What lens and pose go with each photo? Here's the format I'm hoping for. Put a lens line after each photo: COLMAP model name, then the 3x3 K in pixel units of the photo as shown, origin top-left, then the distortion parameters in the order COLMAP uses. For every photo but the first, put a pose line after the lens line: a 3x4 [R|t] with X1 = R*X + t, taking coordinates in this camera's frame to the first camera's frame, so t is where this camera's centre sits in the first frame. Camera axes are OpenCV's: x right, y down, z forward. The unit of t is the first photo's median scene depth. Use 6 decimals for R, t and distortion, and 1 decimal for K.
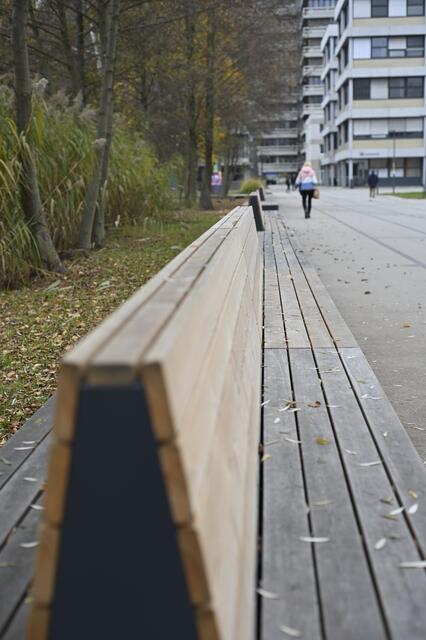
lens RADIAL K [[920.4, 0, 213.0], [0, 920.4, 320.0], [0, 0, 1]] dist [-0.012309, -0.024851]
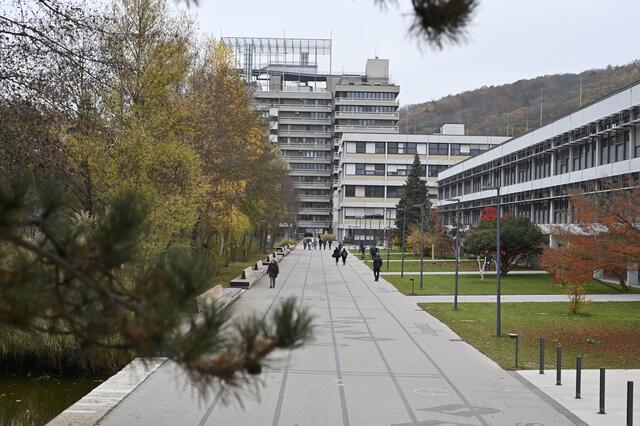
lens RADIAL K [[920.4, 0, 320.0], [0, 920.4, 213.0], [0, 0, 1]] dist [-0.012309, -0.024851]
pose [[0.997250, 0.039805, 0.062516, -0.009840], [-0.028966, 0.985768, -0.165595, 0.093660], [-0.068218, 0.163328, 0.984210, -0.775673]]
